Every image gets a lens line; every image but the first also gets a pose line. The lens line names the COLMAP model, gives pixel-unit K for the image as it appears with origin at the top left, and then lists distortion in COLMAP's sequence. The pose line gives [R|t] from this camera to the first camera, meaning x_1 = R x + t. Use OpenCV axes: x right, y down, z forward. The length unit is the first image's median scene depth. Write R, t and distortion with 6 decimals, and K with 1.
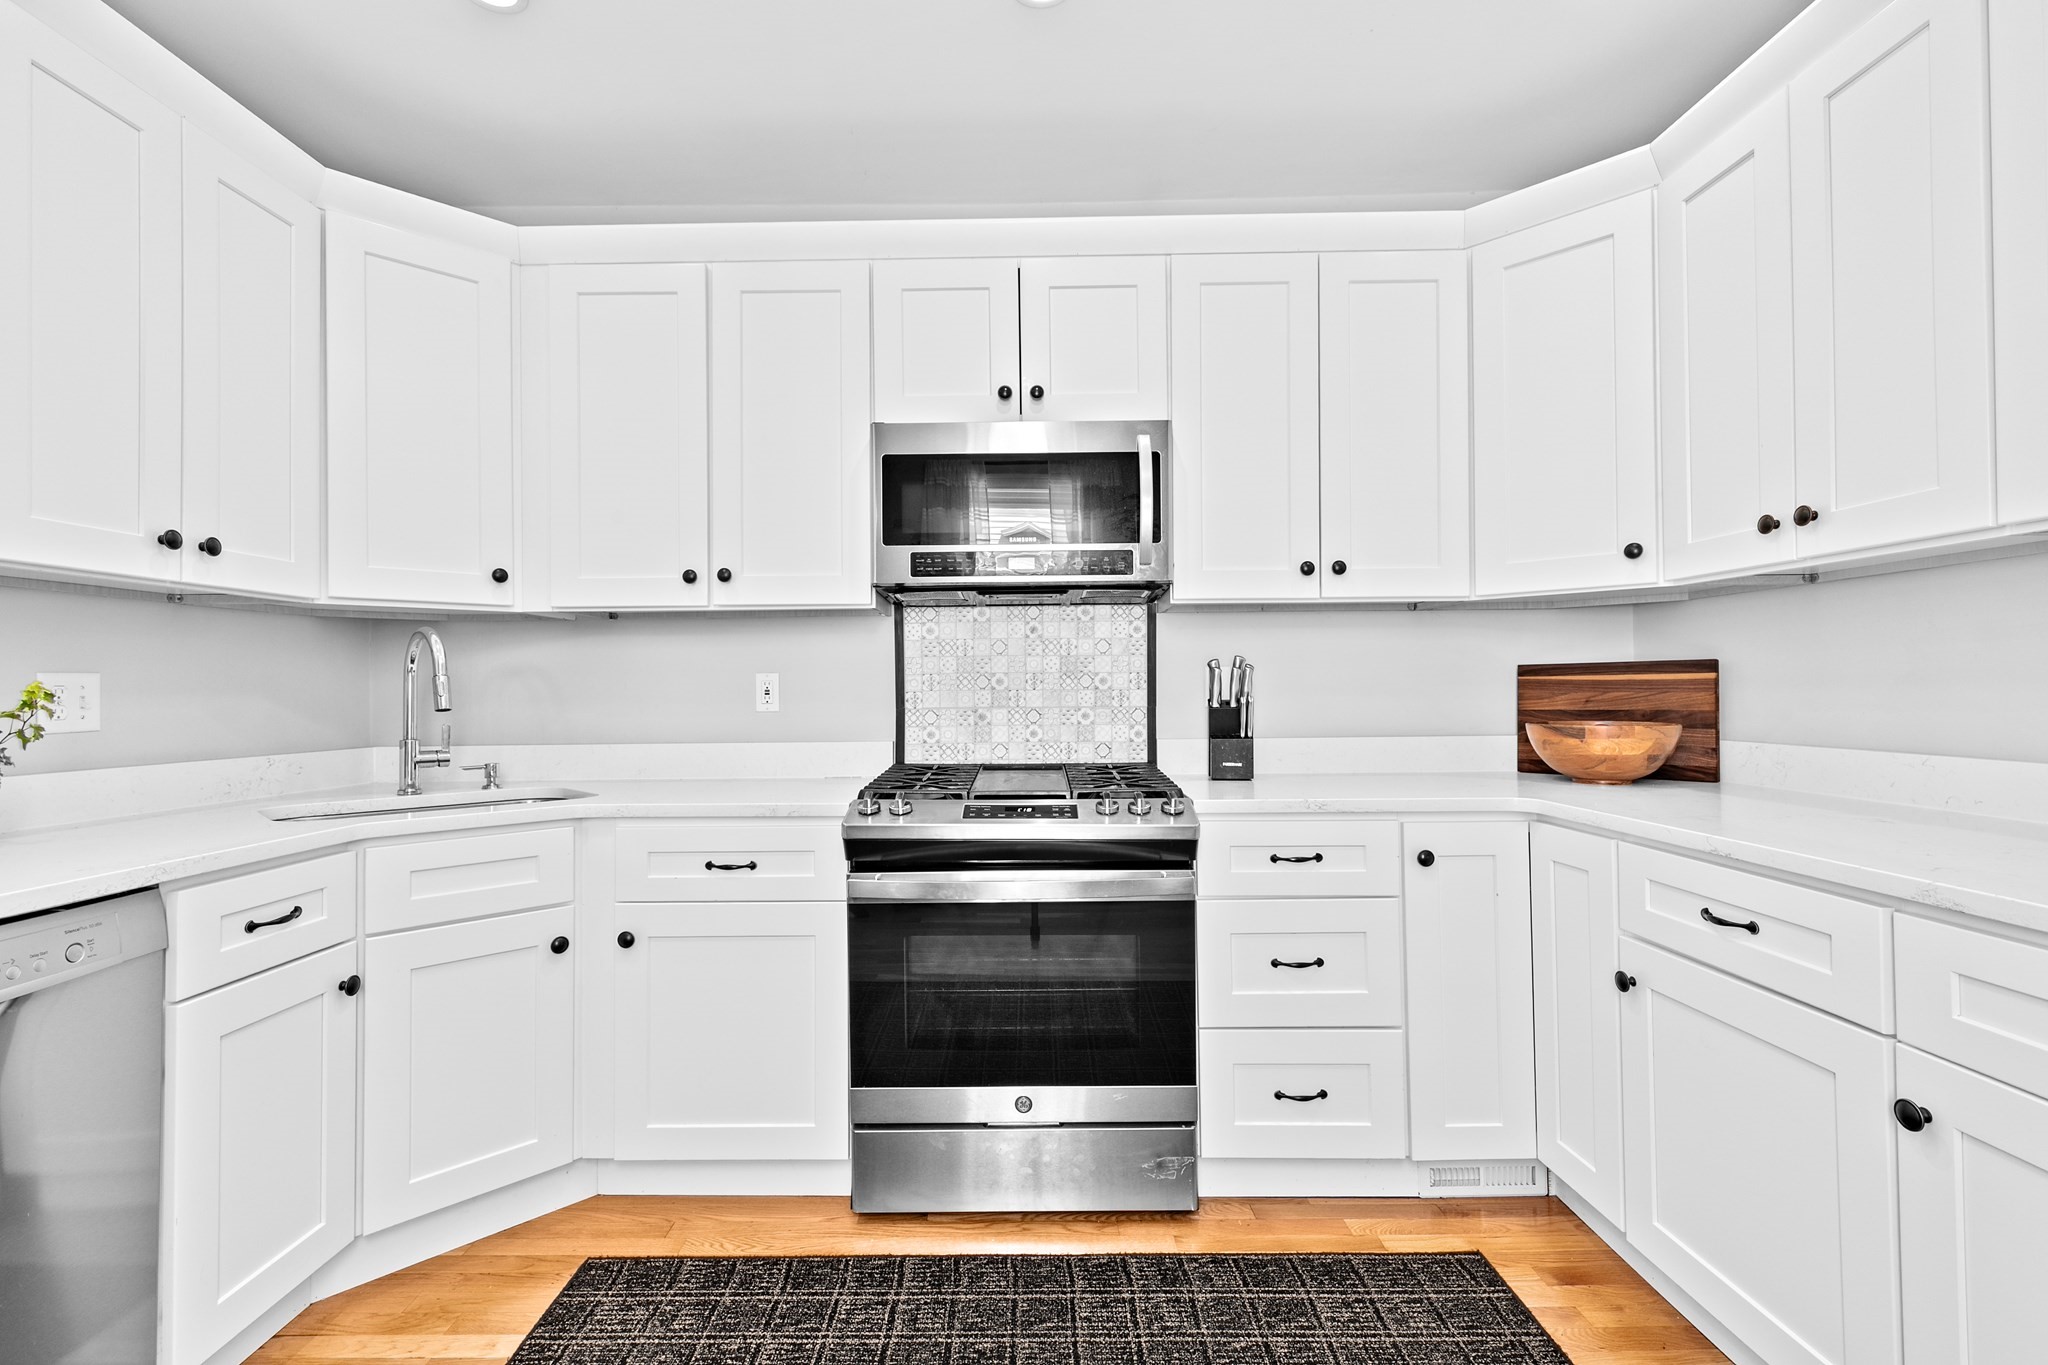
lens RADIAL K [[919.5, 0, 1019.5], [0, 919.5, 682.0], [0, 0, 1]] dist [0.008697, -0.000981]
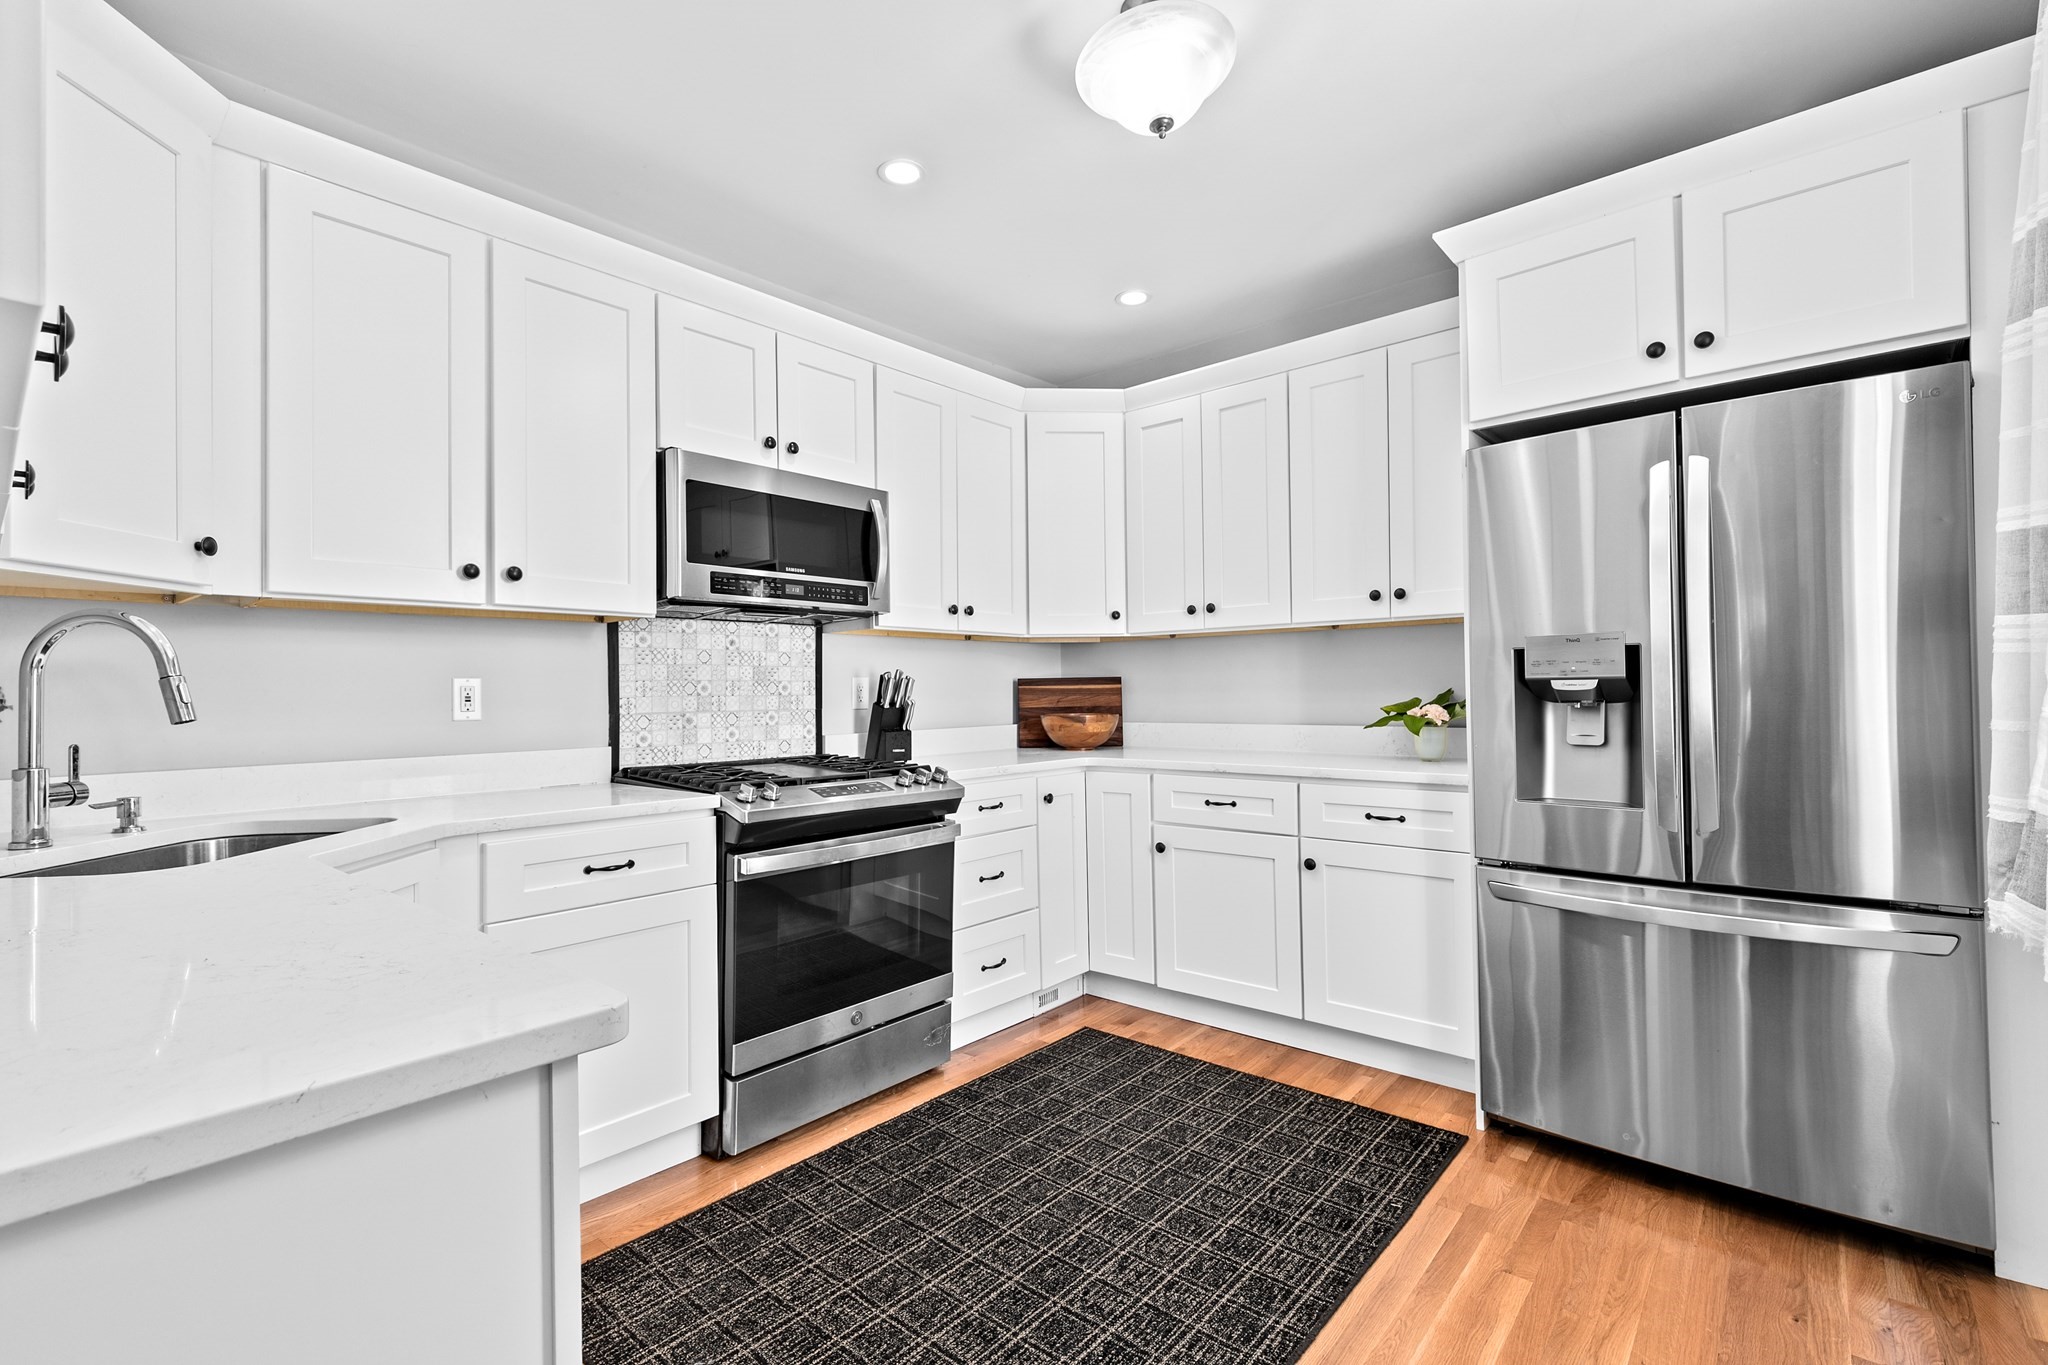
lens RADIAL K [[919.5, 0, 1011.2], [0, 919.5, 683.4], [0, 0, 1]] dist [0.008697, -0.000981]
pose [[0.657653, 0.008231, 0.753276, -0.716675], [0.000848, 0.999932, -0.011667, 0.008084], [-0.753321, 0.008312, 0.657601, -0.005596]]
